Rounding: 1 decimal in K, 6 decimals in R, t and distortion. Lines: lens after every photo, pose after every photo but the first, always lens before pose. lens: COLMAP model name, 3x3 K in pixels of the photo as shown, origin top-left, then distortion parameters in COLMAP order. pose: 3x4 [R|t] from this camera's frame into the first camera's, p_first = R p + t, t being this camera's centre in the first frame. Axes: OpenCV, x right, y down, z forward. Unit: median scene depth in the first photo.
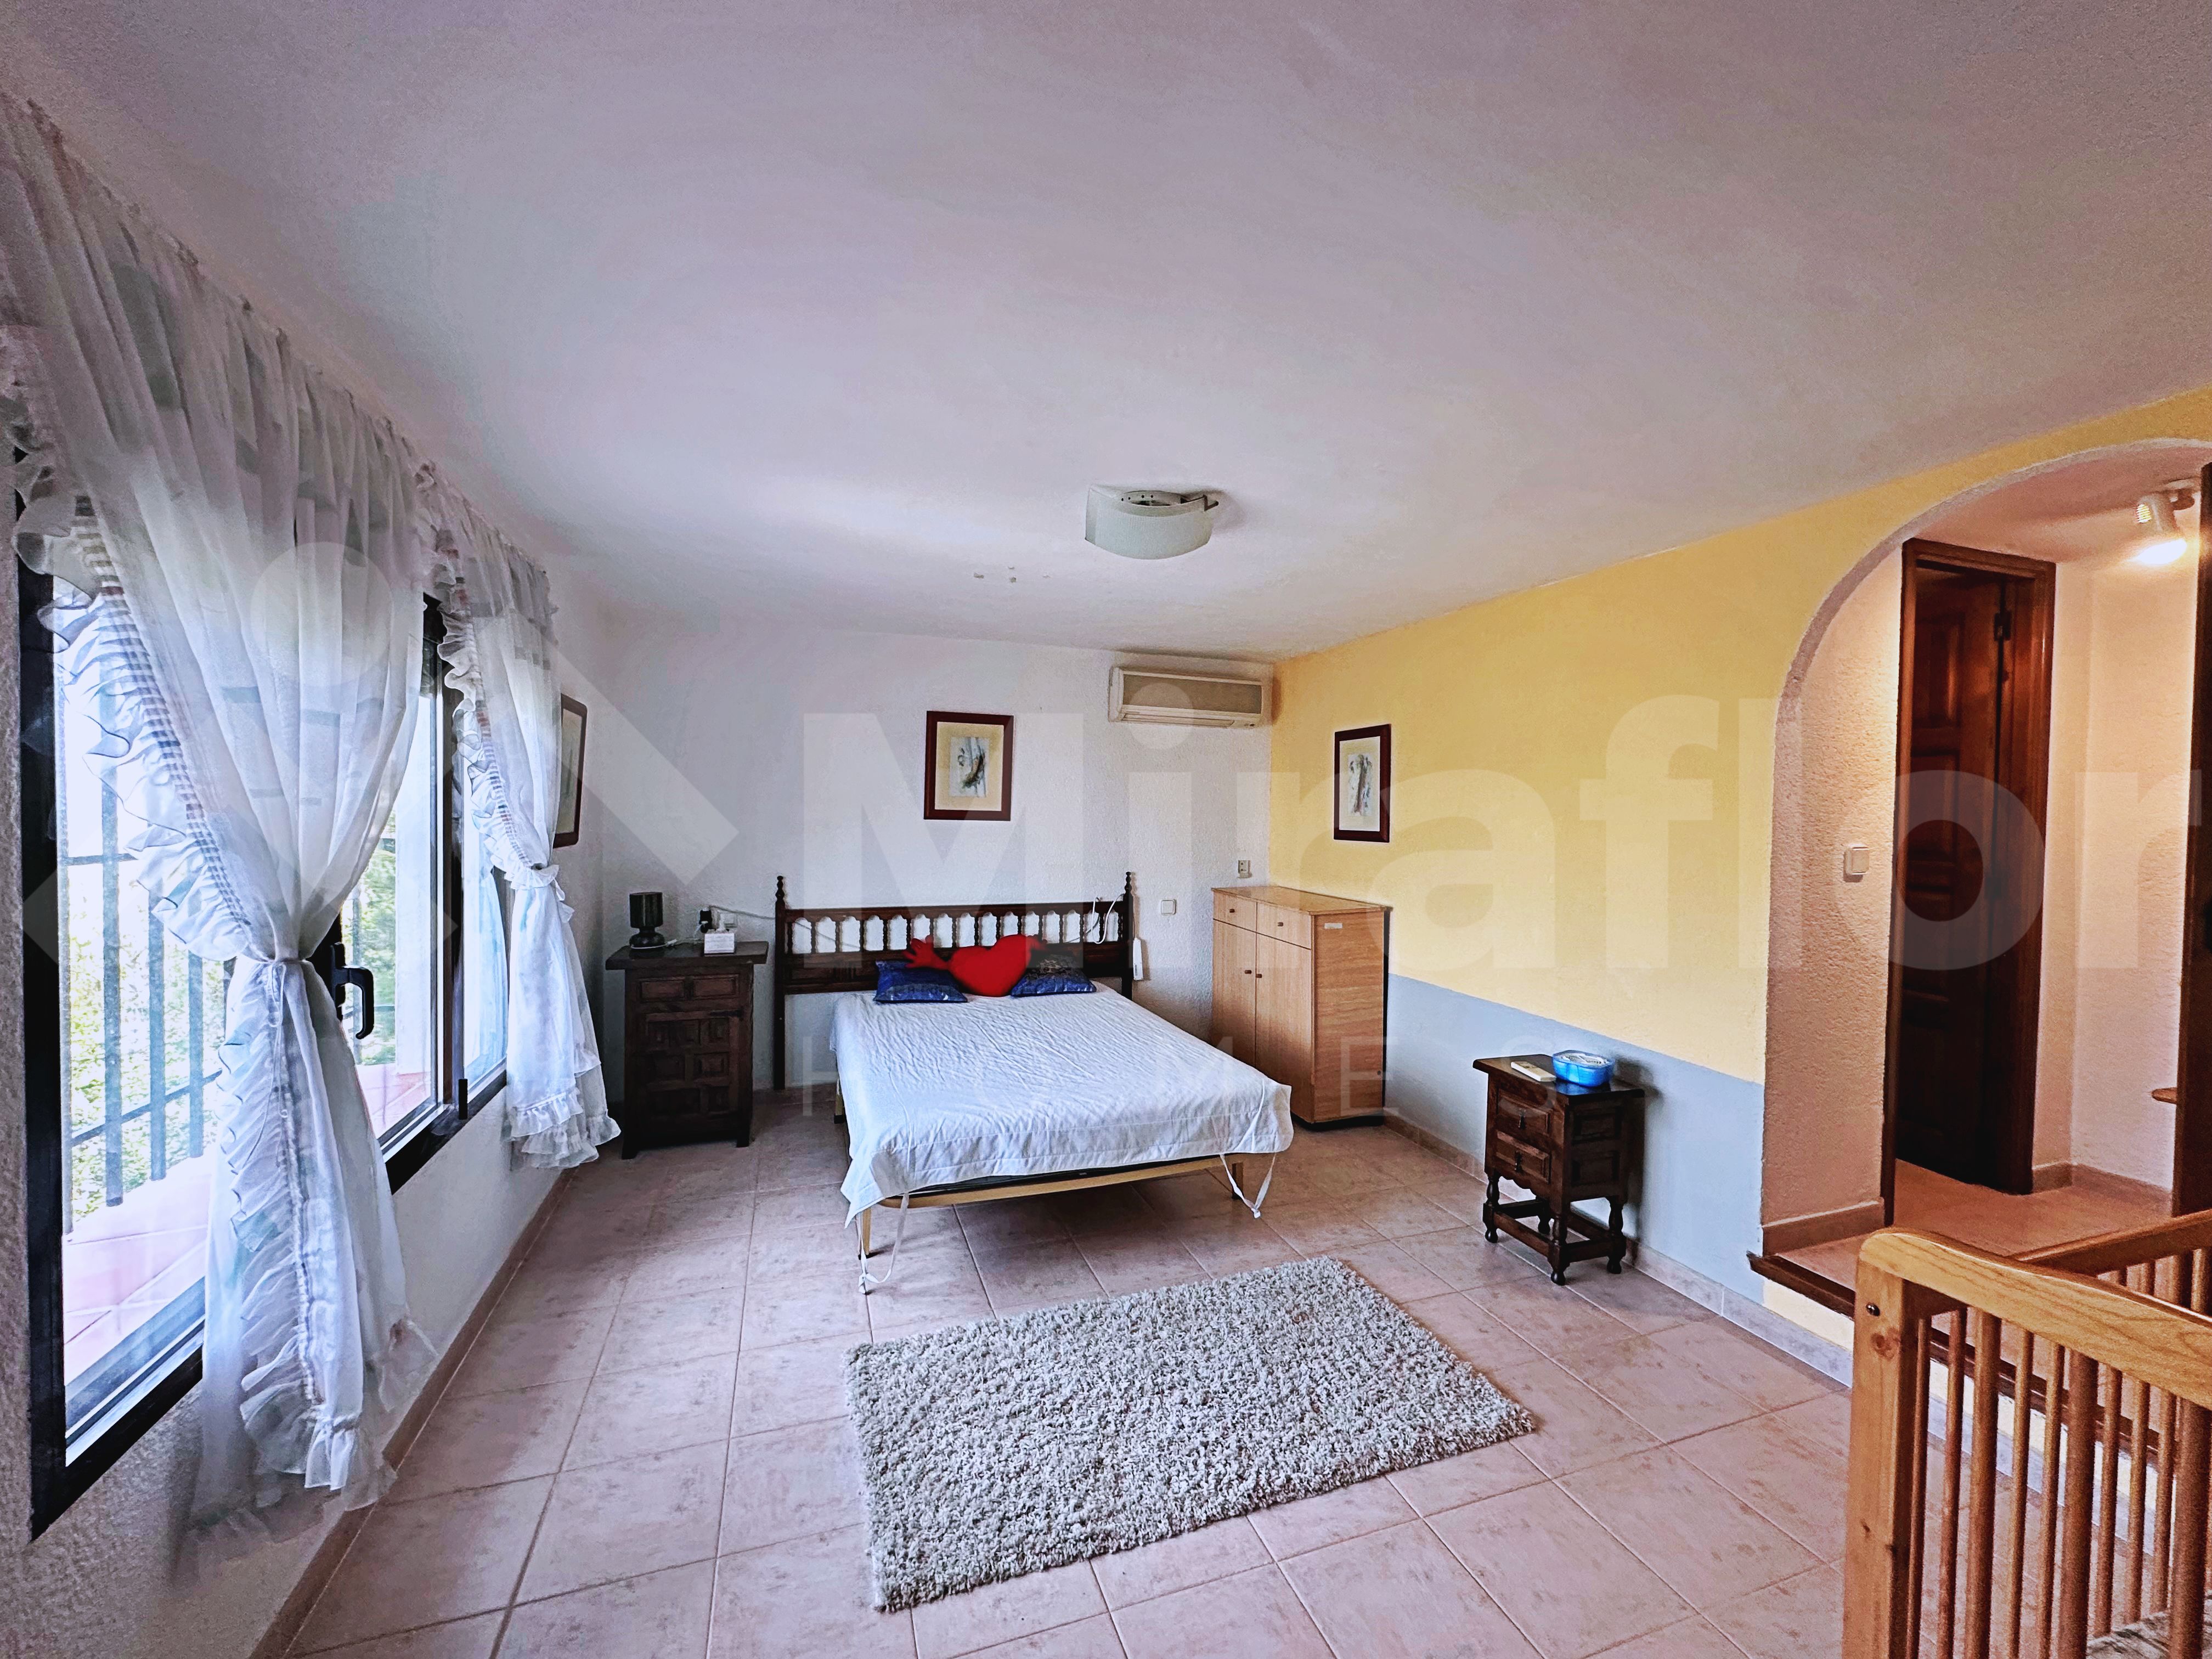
lens RADIAL K [[887.5, 0, 1105.3], [0, 887.5, 824.7], [0, 0, 1]] dist [-0.008149, 0.001758]
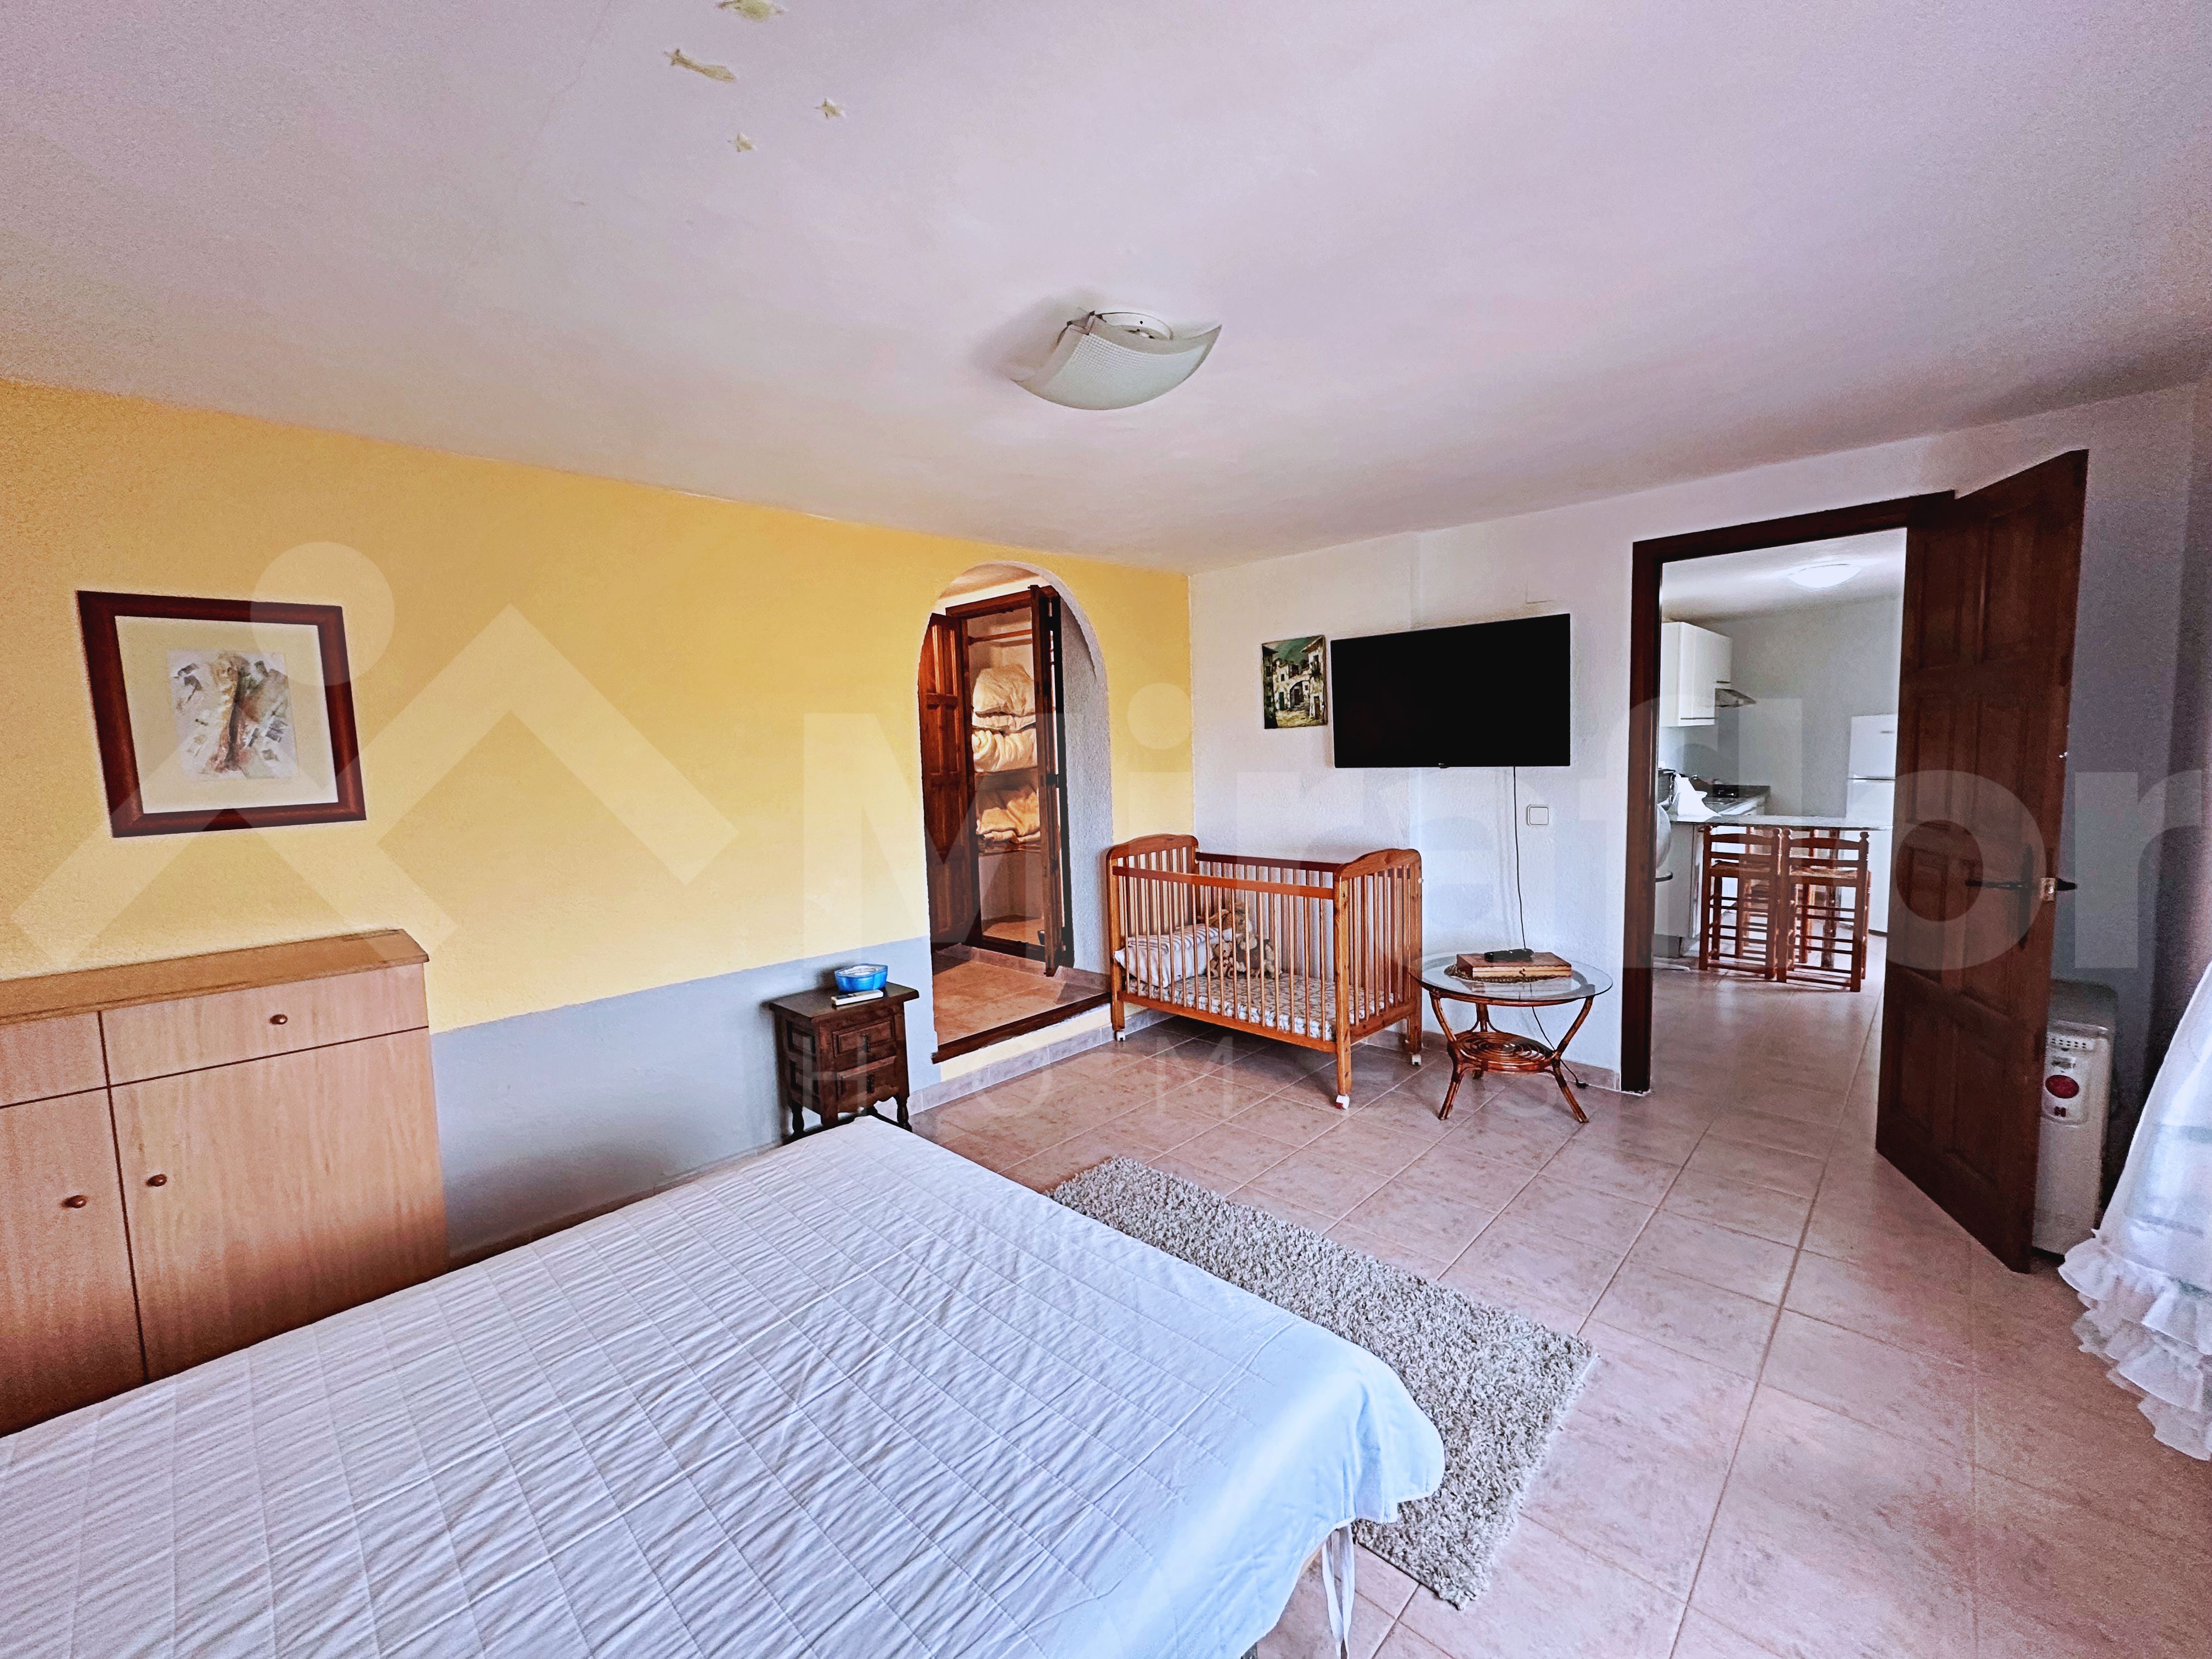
lens RADIAL K [[887.5, 0, 1101.5], [0, 887.5, 843.8], [0, 0, 1]] dist [-0.008149, 0.001758]
pose [[-0.448334, -0.097577, 0.888524, -0.314914], [0.044980, 0.990302, 0.131450, -0.014166], [-0.892734, 0.098899, -0.439597, 0.669714]]
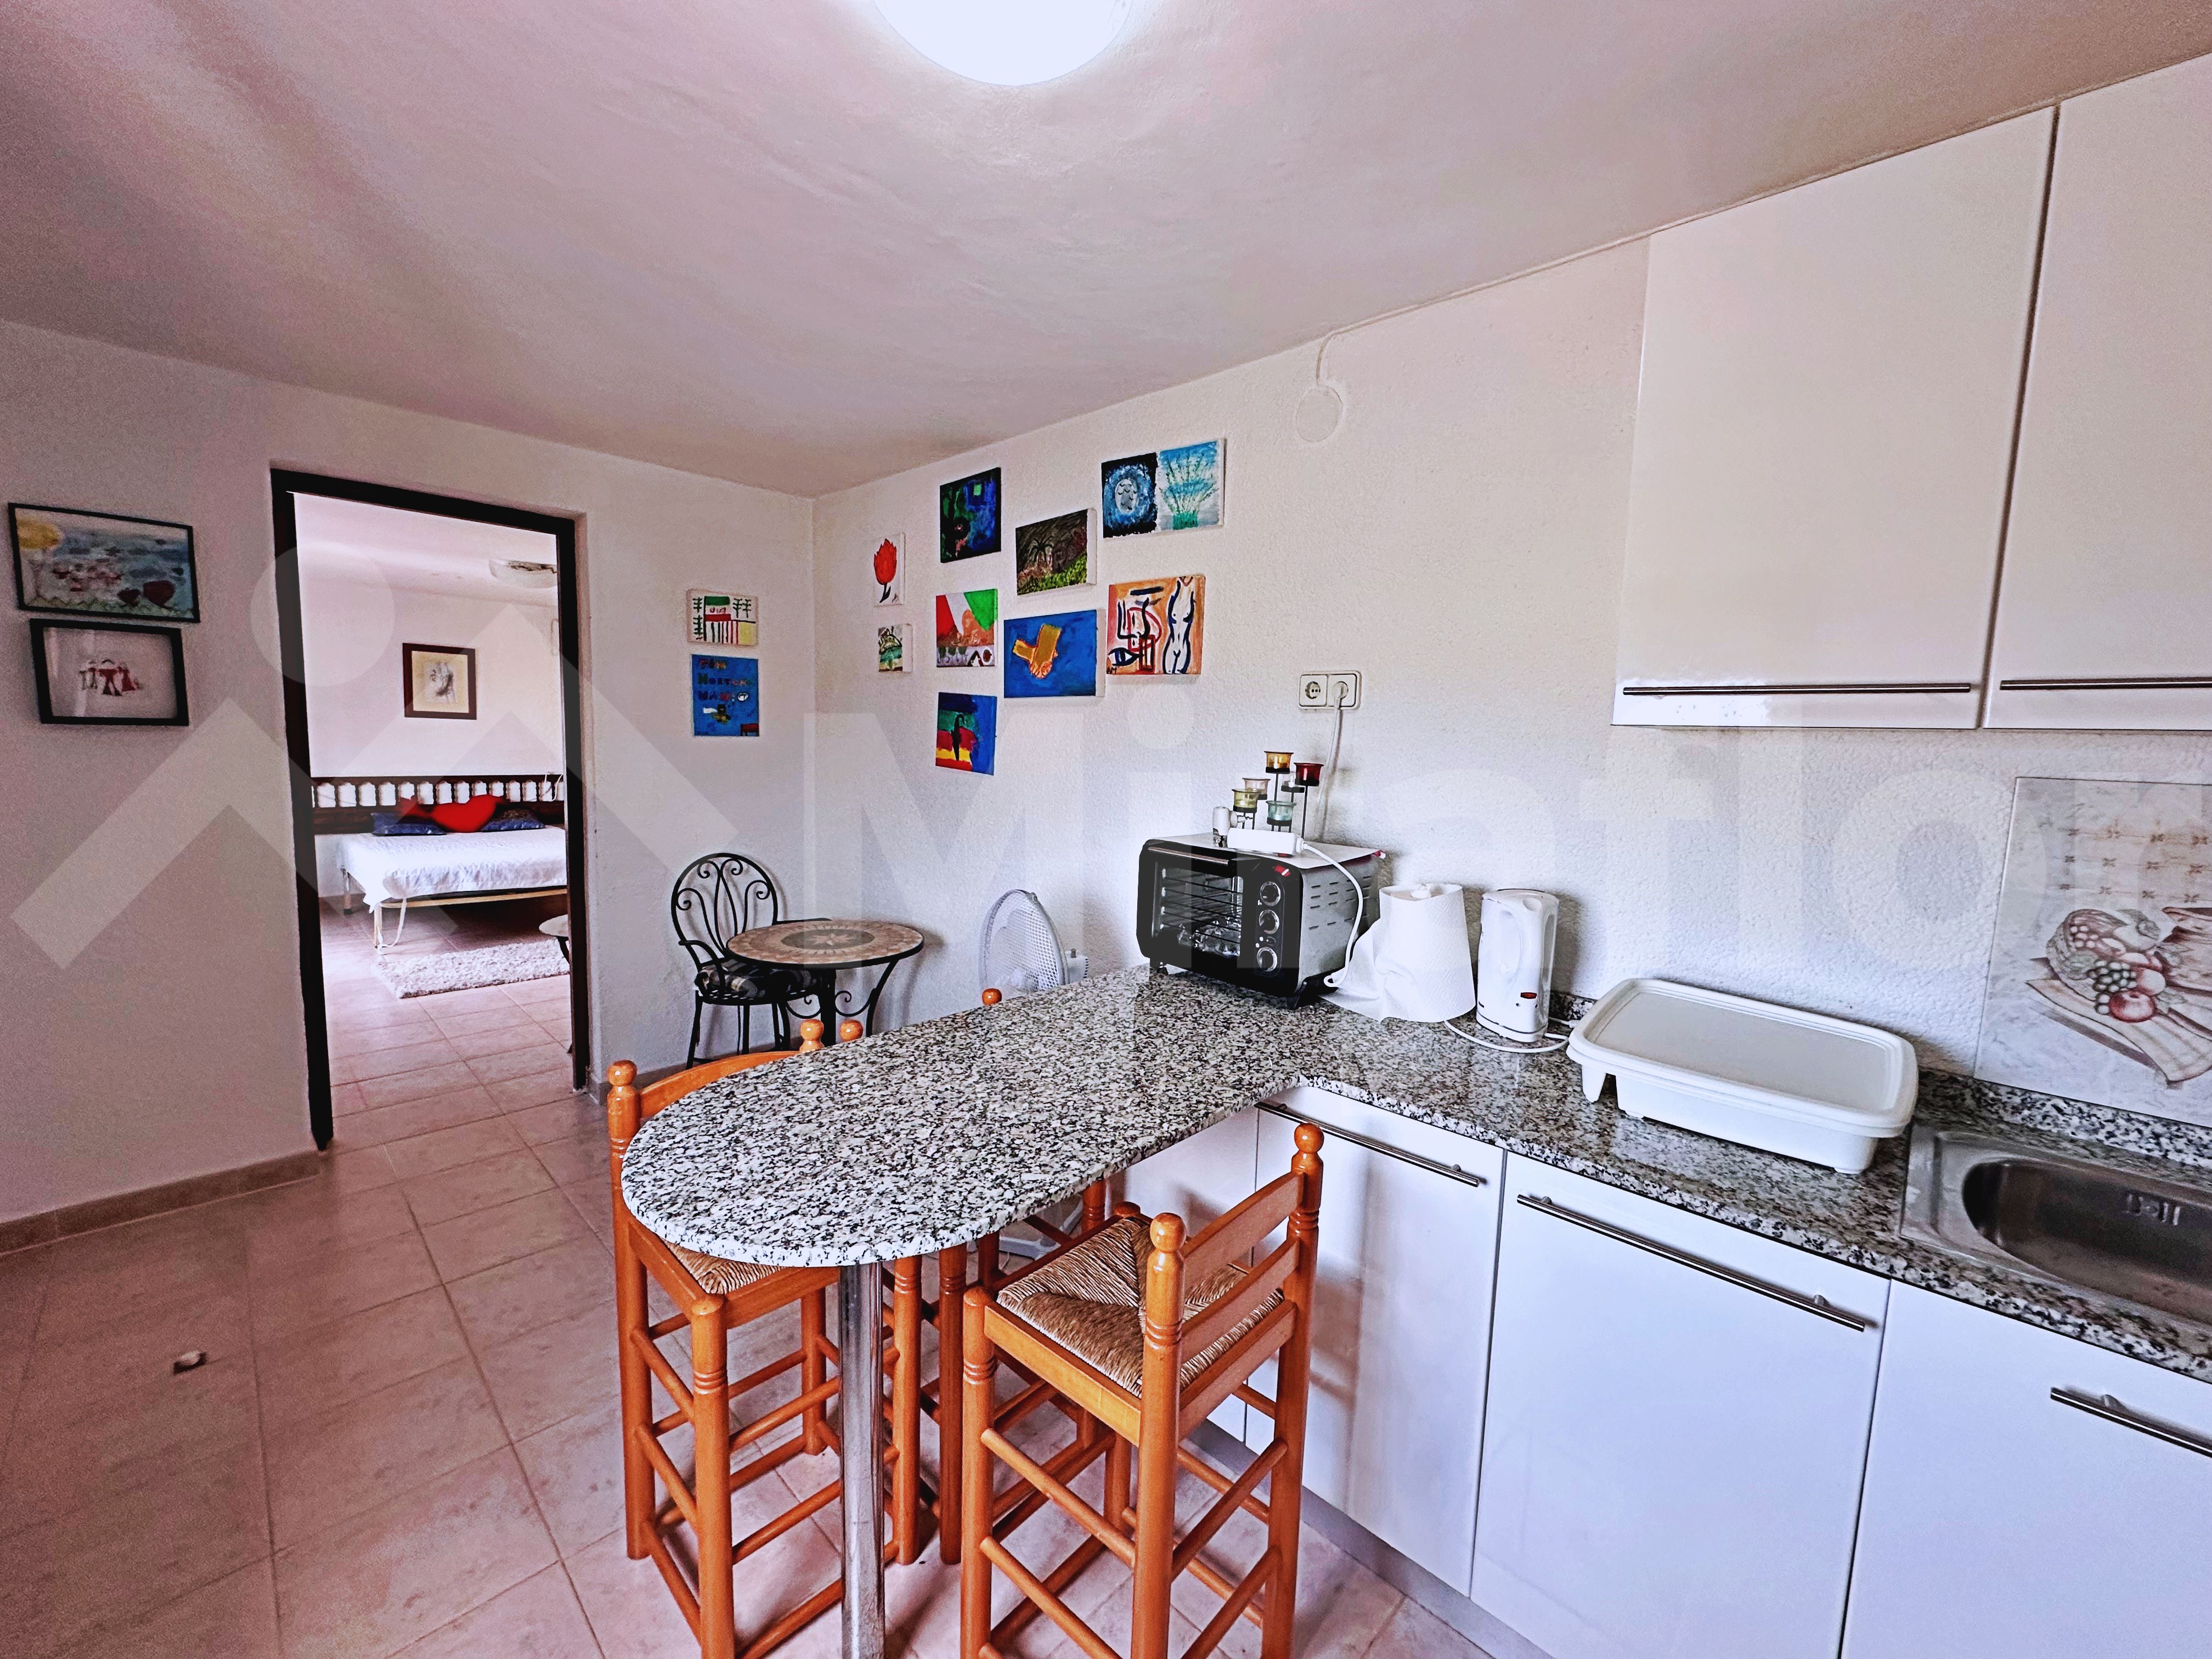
lens RADIAL K [[887.5, 0, 1105.0], [0, 887.5, 826.2], [0, 0, 1]] dist [-0.008149, 0.001758]
pose [[0.893993, -0.033578, 0.446822, 0.183775], [-0.008305, 0.995775, 0.091448, 0.031775], [-0.448005, -0.085465, 0.889937, -0.891514]]
